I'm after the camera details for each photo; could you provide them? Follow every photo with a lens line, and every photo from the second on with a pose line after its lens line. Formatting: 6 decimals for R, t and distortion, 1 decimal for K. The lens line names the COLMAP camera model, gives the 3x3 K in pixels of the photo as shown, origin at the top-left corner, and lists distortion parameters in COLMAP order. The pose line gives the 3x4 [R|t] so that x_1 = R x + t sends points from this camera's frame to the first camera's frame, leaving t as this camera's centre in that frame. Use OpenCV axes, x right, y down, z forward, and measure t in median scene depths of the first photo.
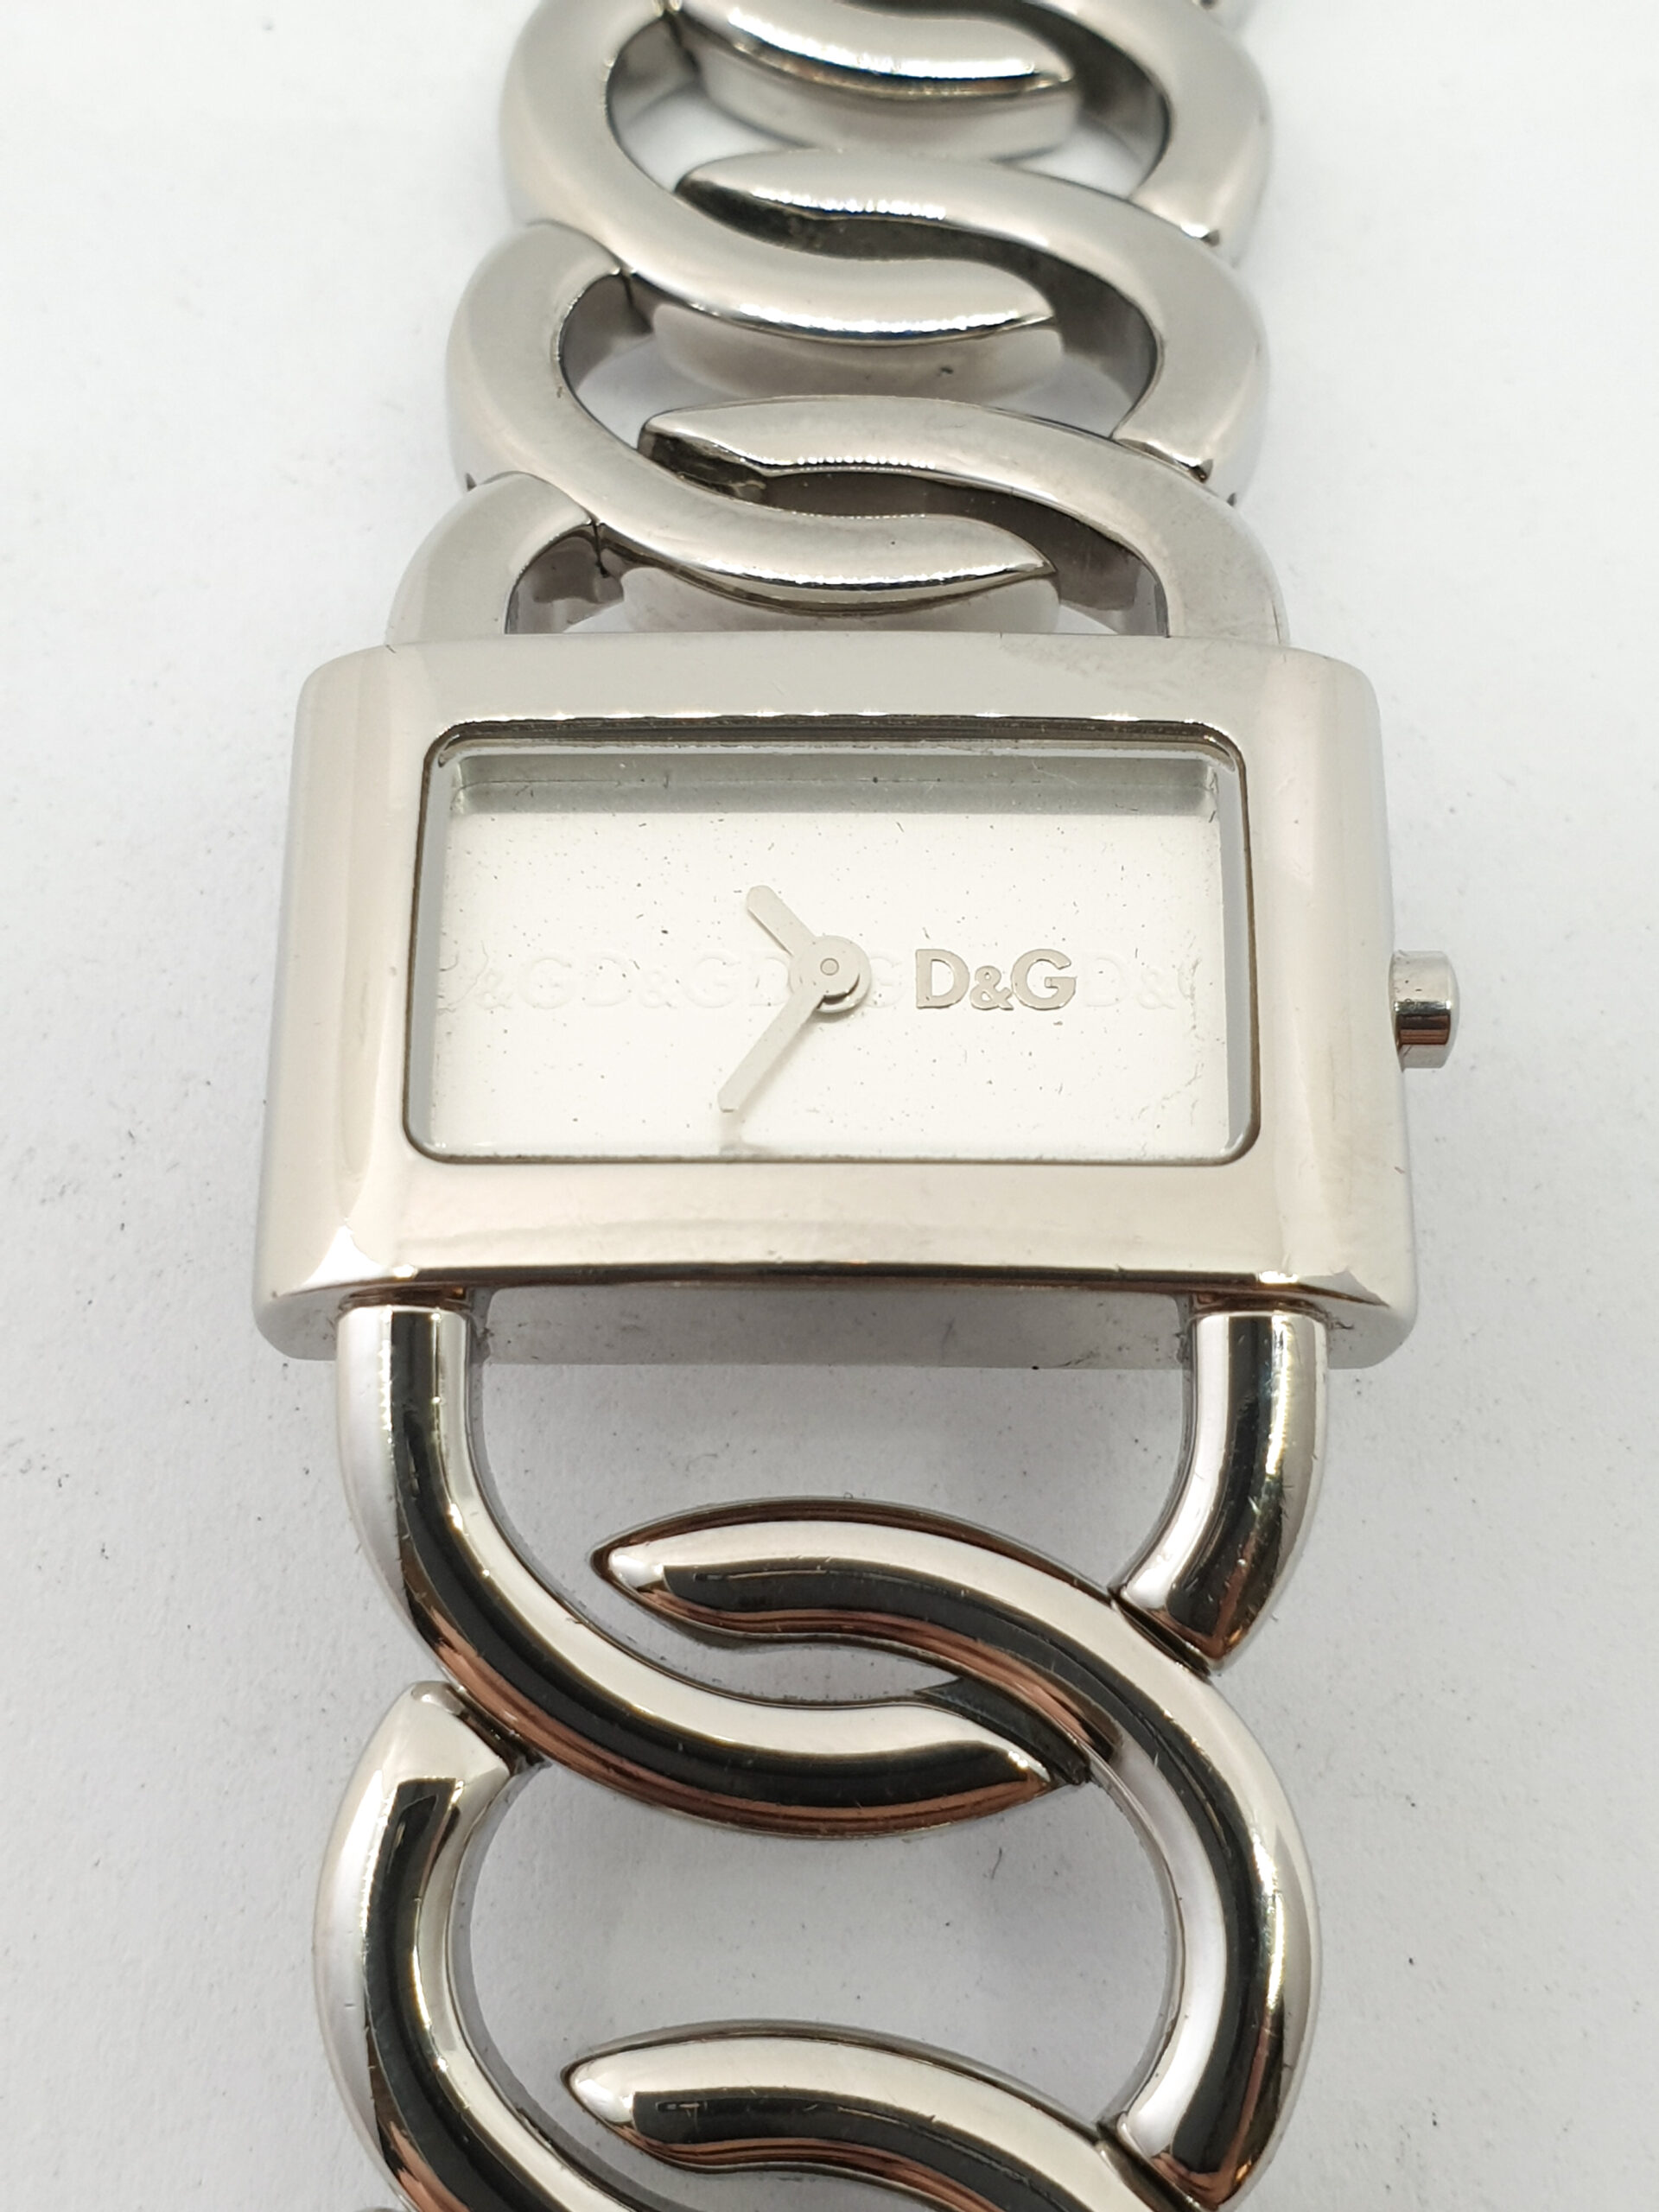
lens RADIAL K [[3035.2, 0, 829.5], [0, 3035.2, 1106.0], [0, 0, 1]] dist [0.293714, -0.045901]
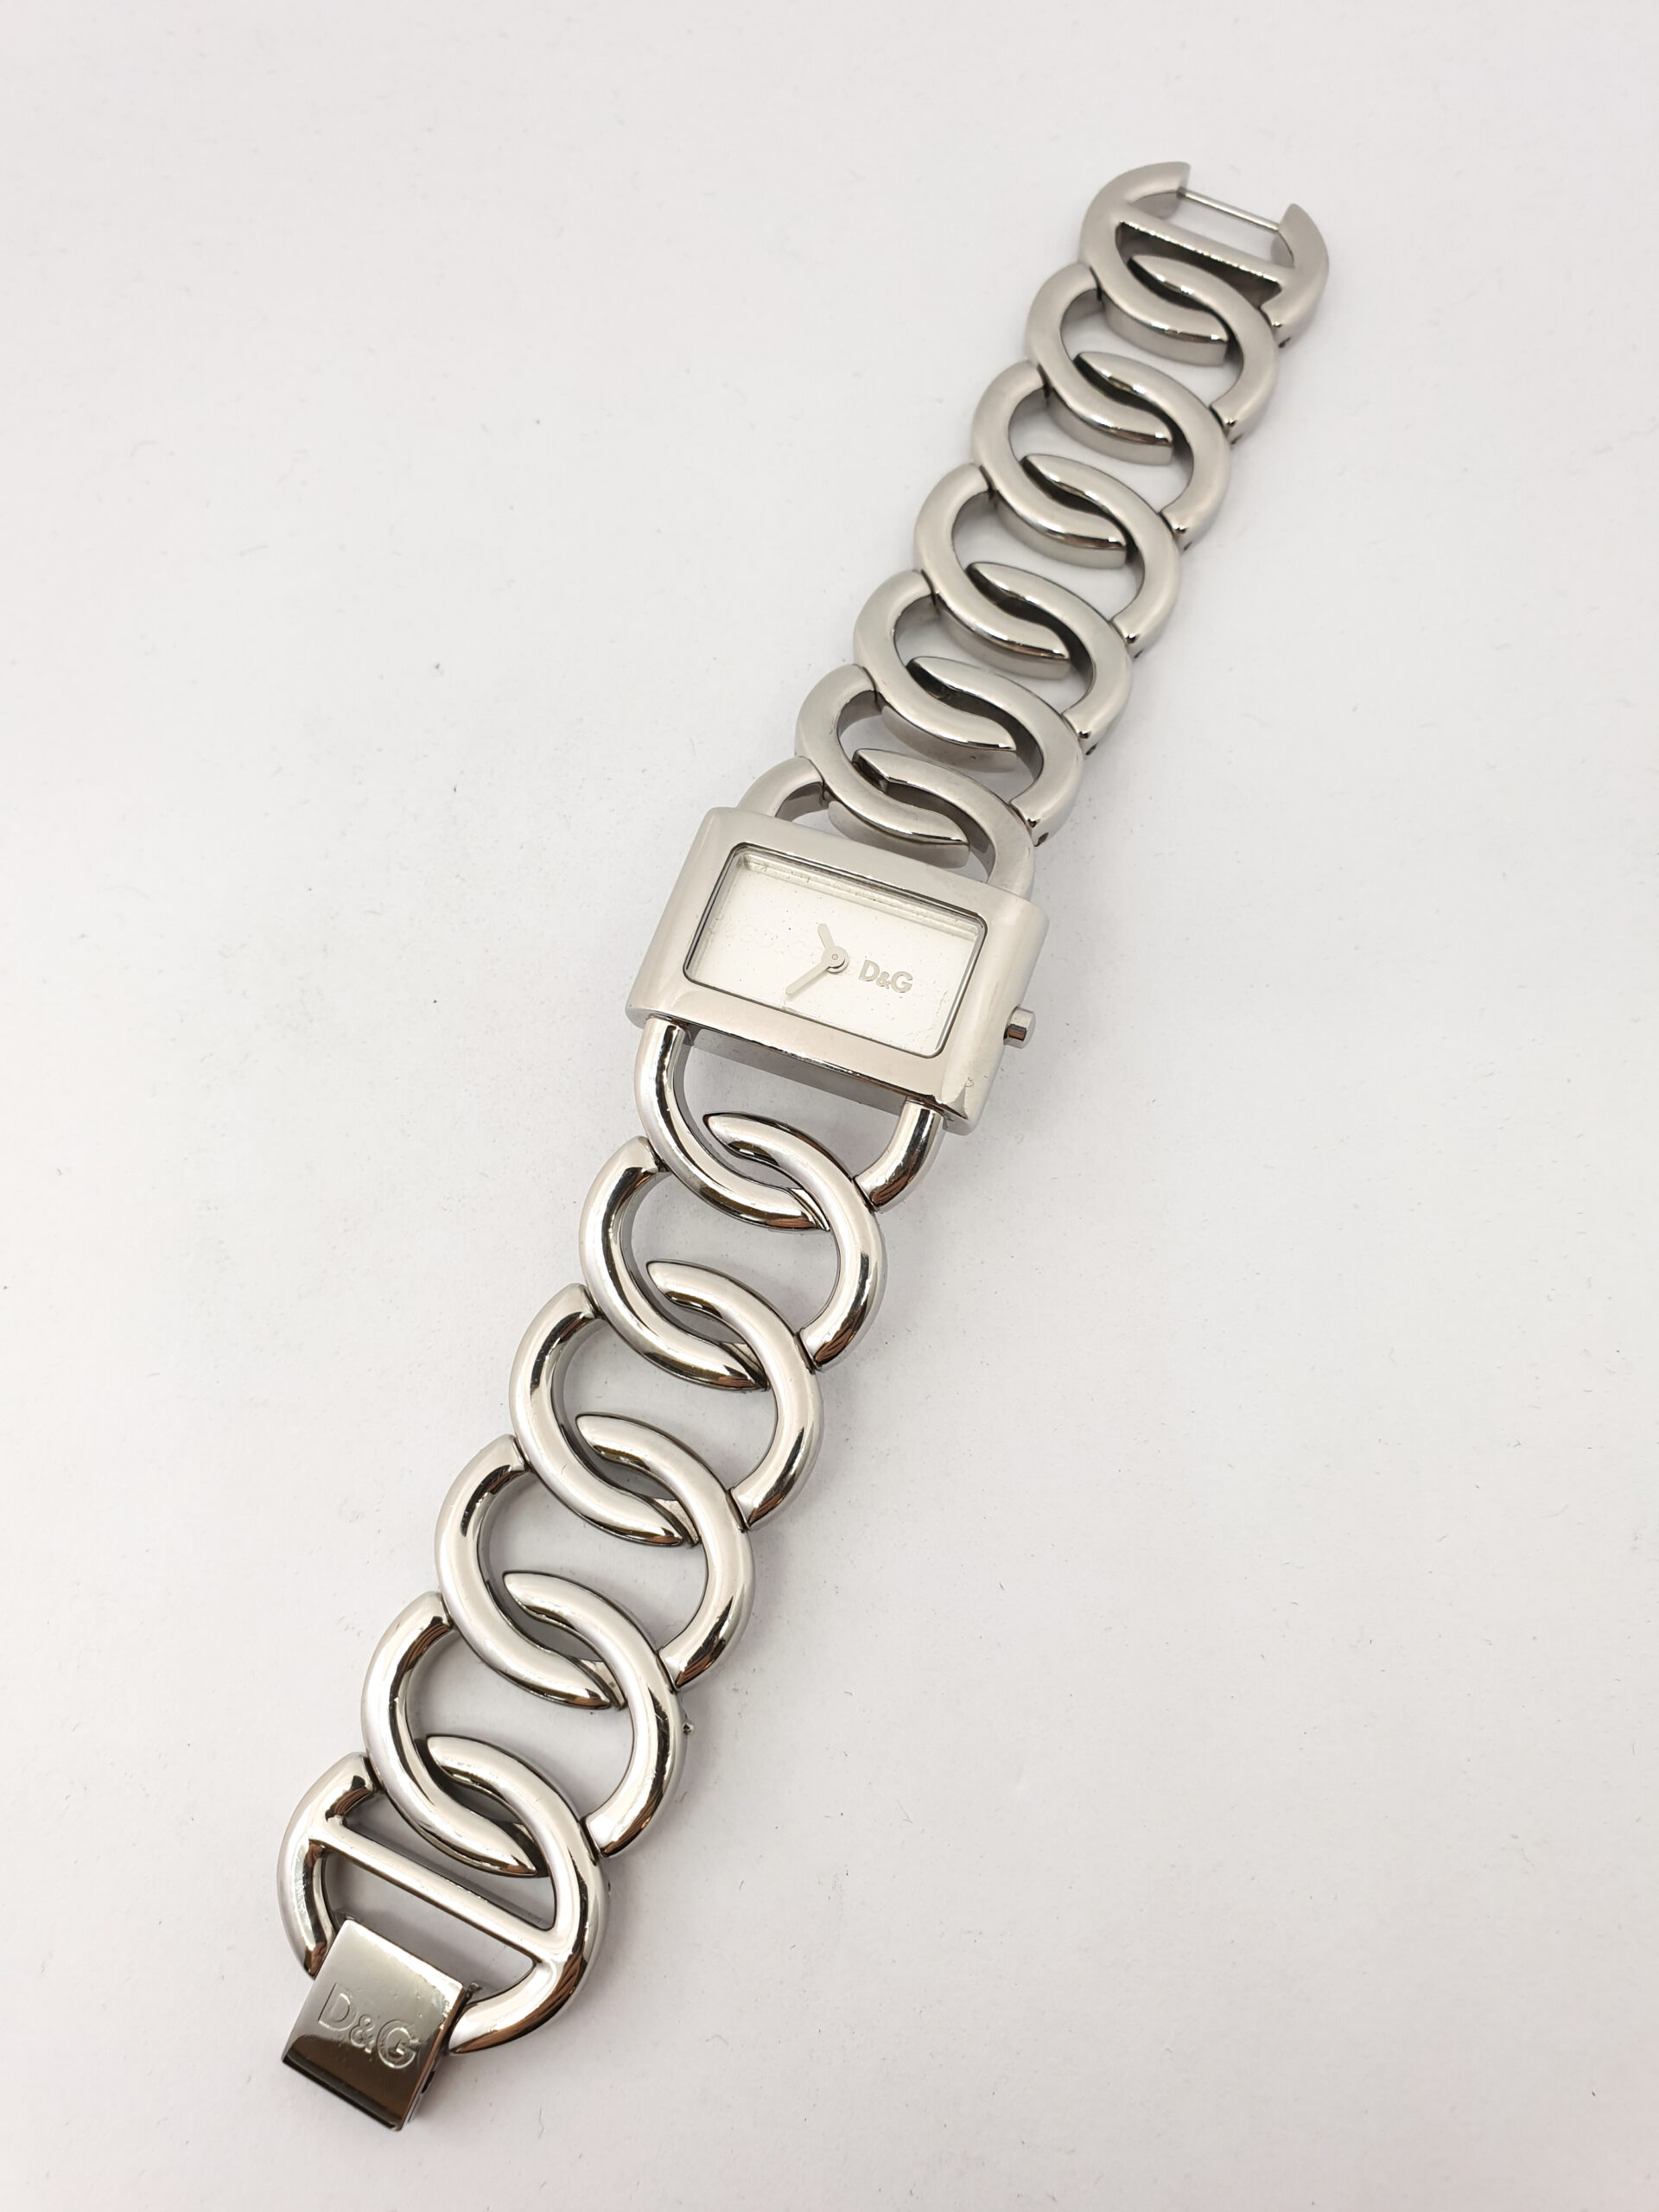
lens RADIAL K [[3035.2, 0, 829.5], [0, 3035.2, 1106.0], [0, 0, 1]] dist [0.293714, -0.045901]
pose [[0.918537, 0.307124, -0.248928, 0.776236], [-0.287948, 0.951187, 0.111039, -0.233645], [0.270879, -0.030315, 0.962136, -1.857574]]
